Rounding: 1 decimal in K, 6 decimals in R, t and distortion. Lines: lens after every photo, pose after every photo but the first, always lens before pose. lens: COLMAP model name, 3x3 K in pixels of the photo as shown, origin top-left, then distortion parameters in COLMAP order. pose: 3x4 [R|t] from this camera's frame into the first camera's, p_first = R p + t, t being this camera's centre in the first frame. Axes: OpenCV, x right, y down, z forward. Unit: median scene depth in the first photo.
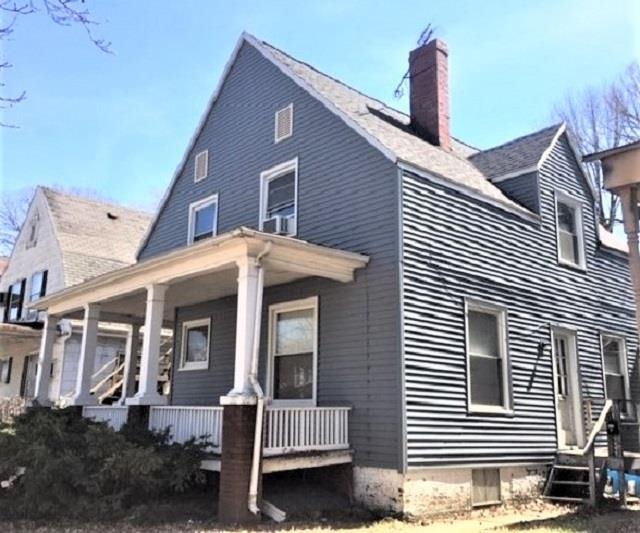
lens RADIAL K [[647.2, 0, 320.0], [0, 647.2, 266.5], [0, 0, 1]] dist [0.067749, -0.022938]
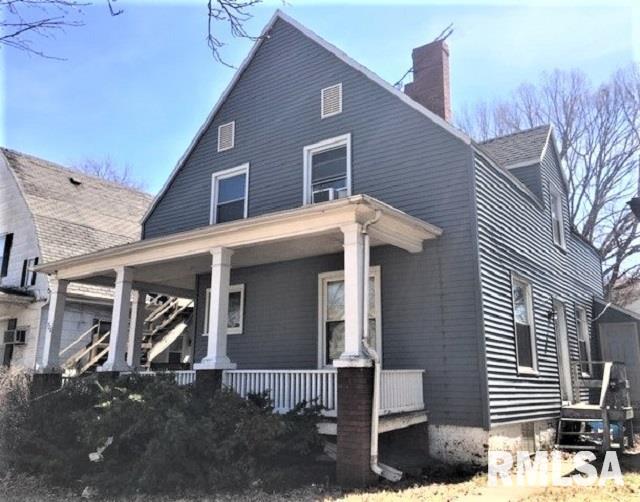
lens RADIAL K [[571.5, 0, 320.0], [0, 571.5, 251.0], [0, 0, 1]] dist [0.072357, -0.002196]
pose [[0.971544, 0.035896, 0.234122, -0.319717], [-0.037210, 0.999307, 0.001194, 0.024726], [-0.233916, -0.009872, 0.972207, 0.113948]]
